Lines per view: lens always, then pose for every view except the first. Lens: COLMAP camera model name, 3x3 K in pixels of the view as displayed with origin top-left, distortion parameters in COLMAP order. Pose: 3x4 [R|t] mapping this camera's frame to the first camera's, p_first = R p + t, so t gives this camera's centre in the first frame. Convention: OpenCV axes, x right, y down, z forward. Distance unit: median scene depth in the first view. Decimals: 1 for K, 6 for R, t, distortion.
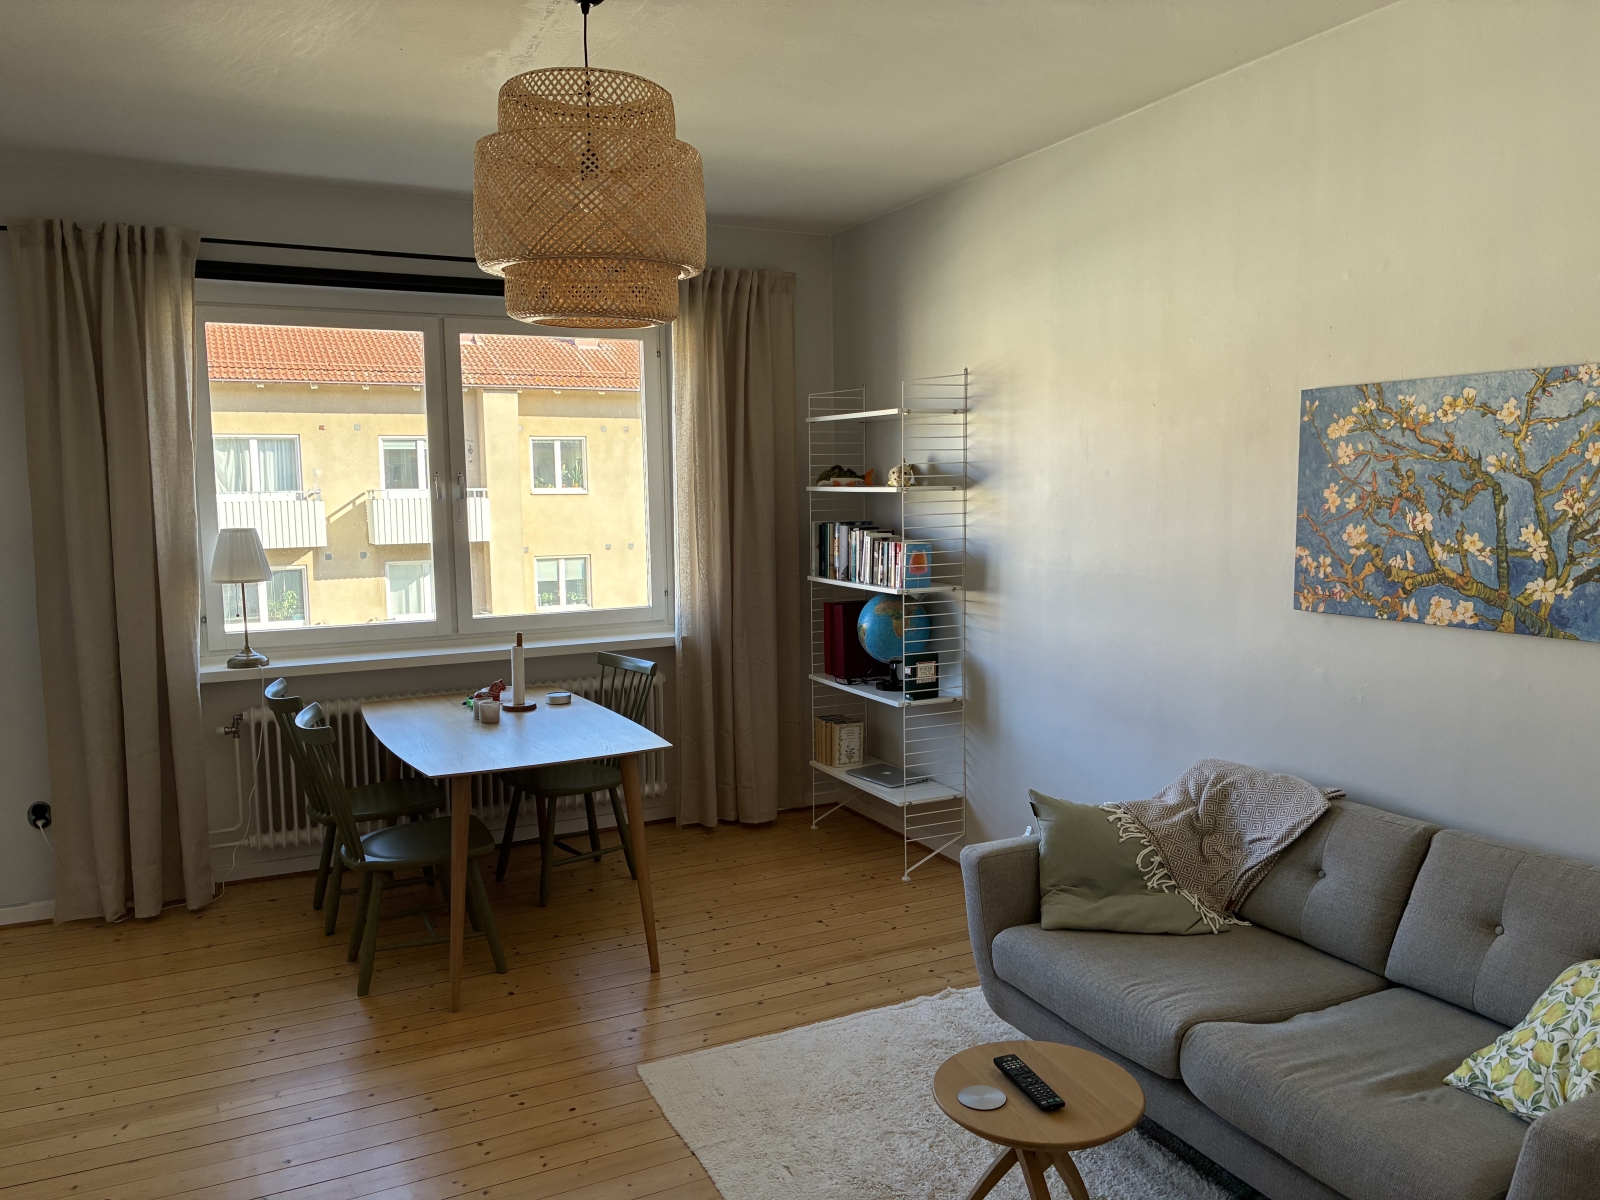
lens RADIAL K [[1209.7, 0, 769.7], [0, 1209.7, 594.8], [0, 0, 1]] dist [0.048414, -0.046783]
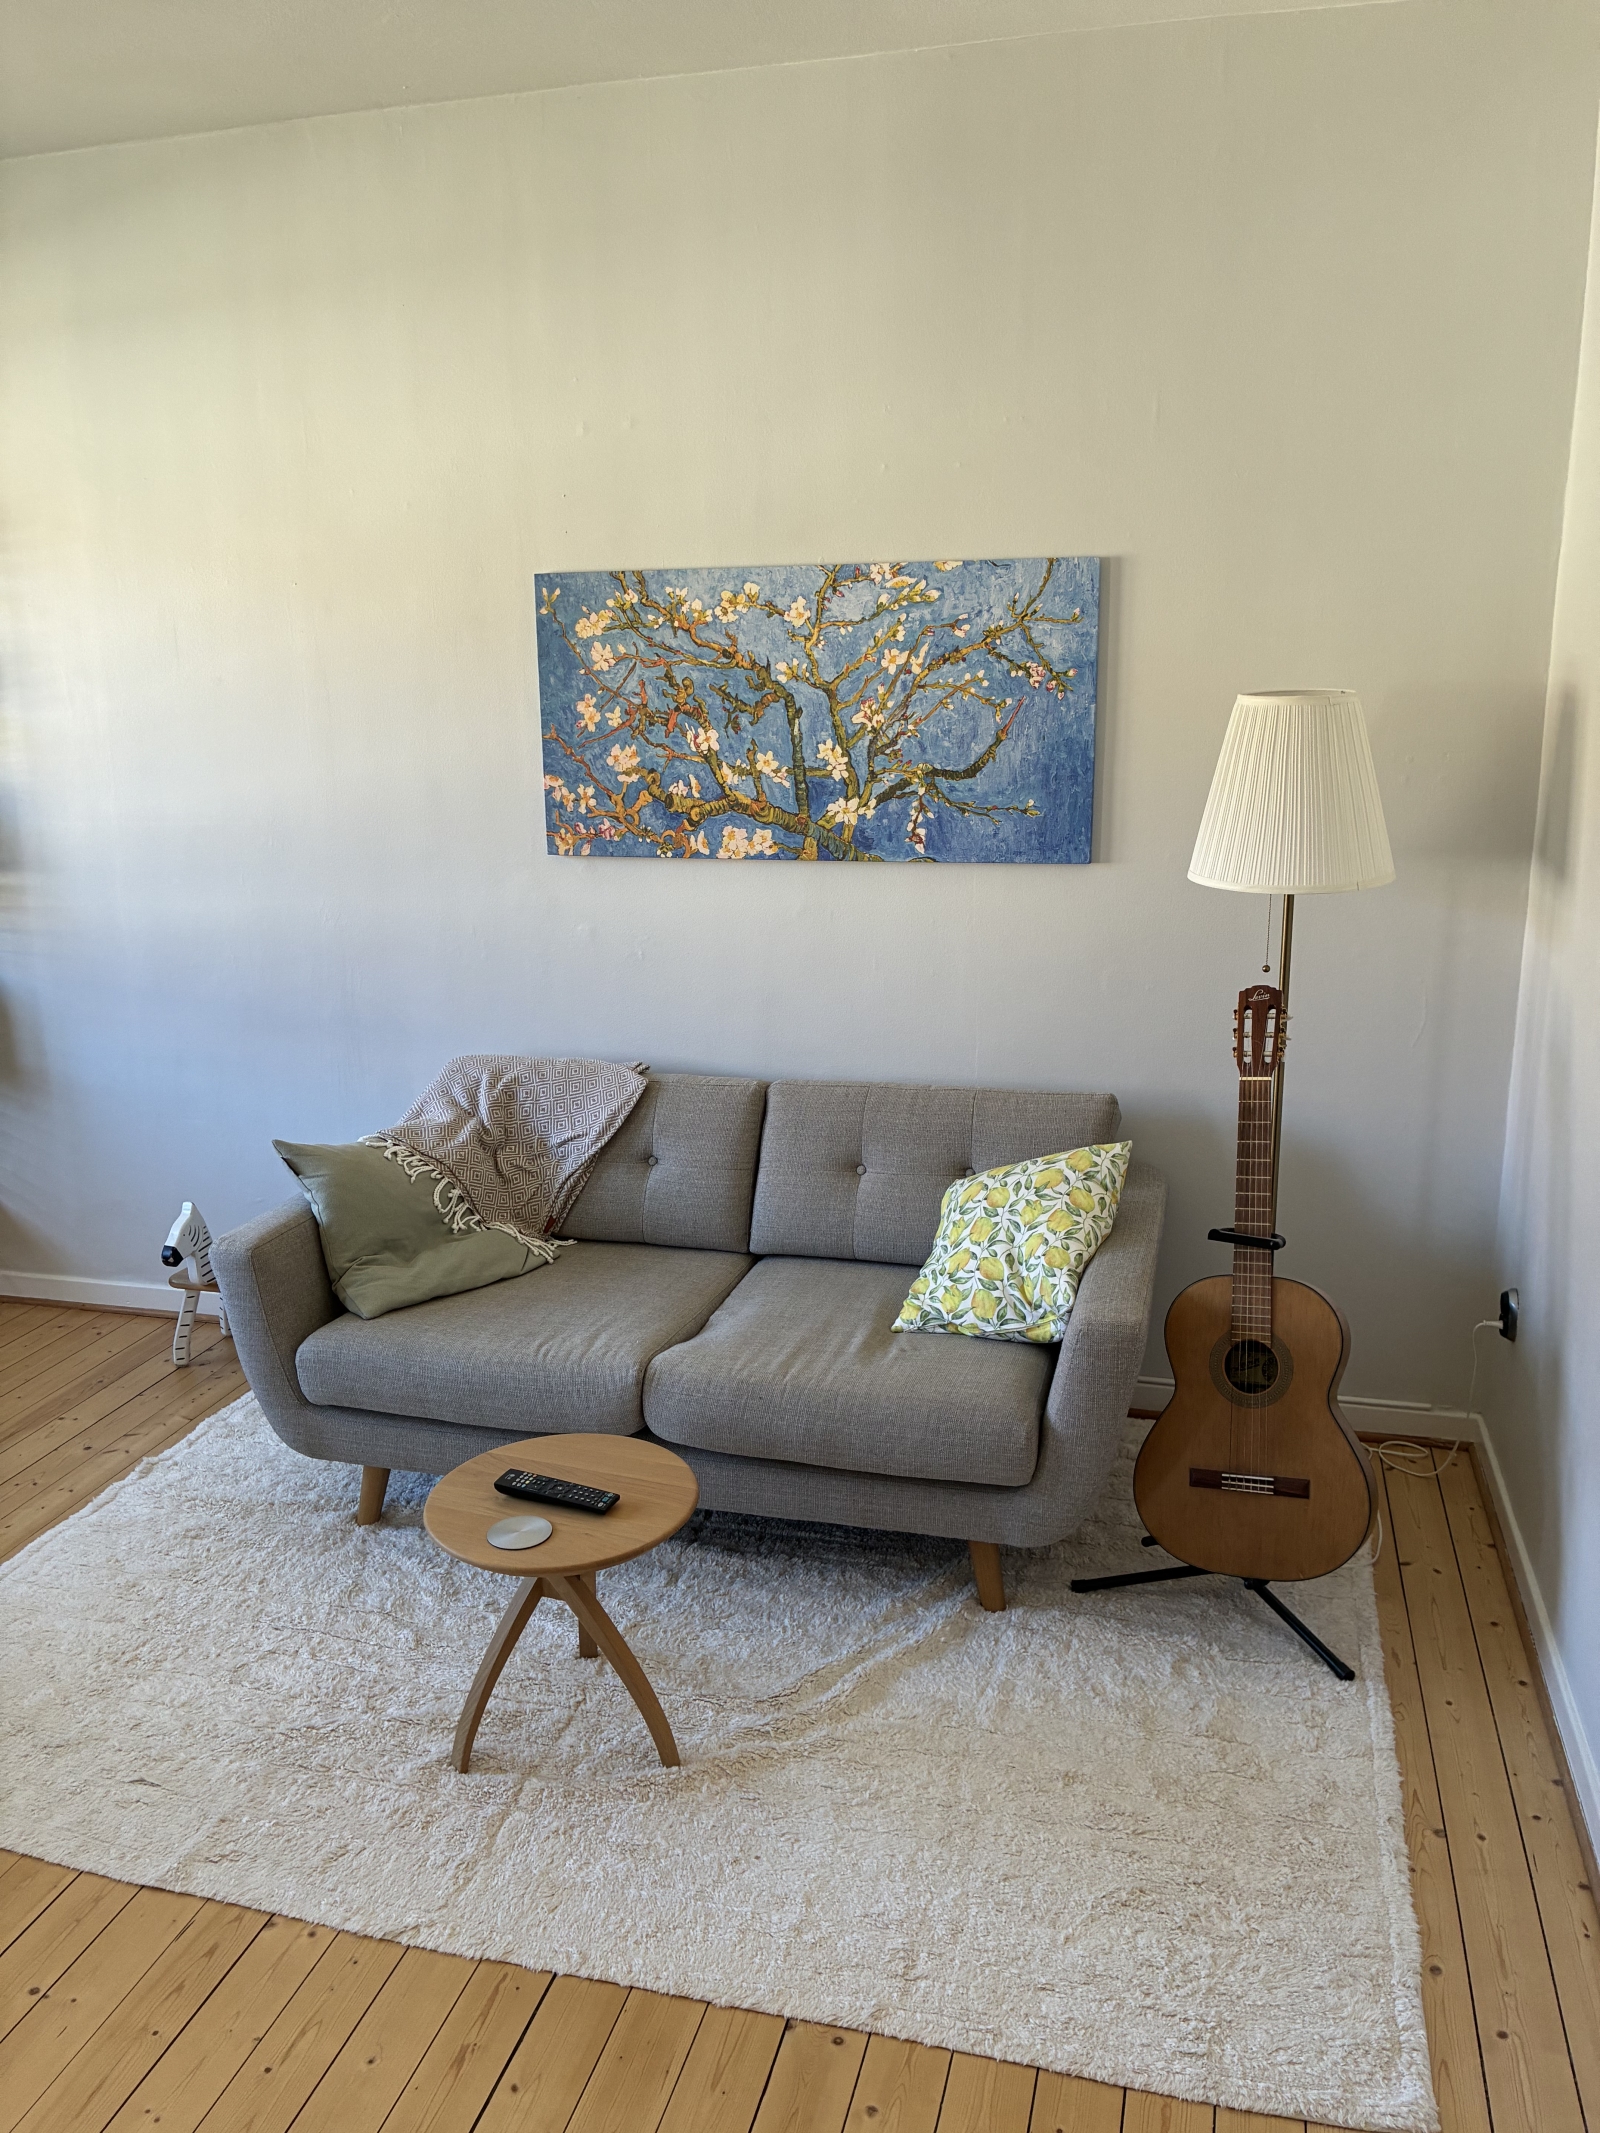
lens RADIAL K [[1612.7, 0, 785.8], [0, 1612.7, 1068.6], [0, 0, 1]] dist [0.048414, -0.046783]
pose [[0.650750, -0.167265, 0.740640, -0.313499], [0.072082, 0.984638, 0.159036, -0.008323], [-0.755863, -0.050106, 0.652810, 0.193829]]
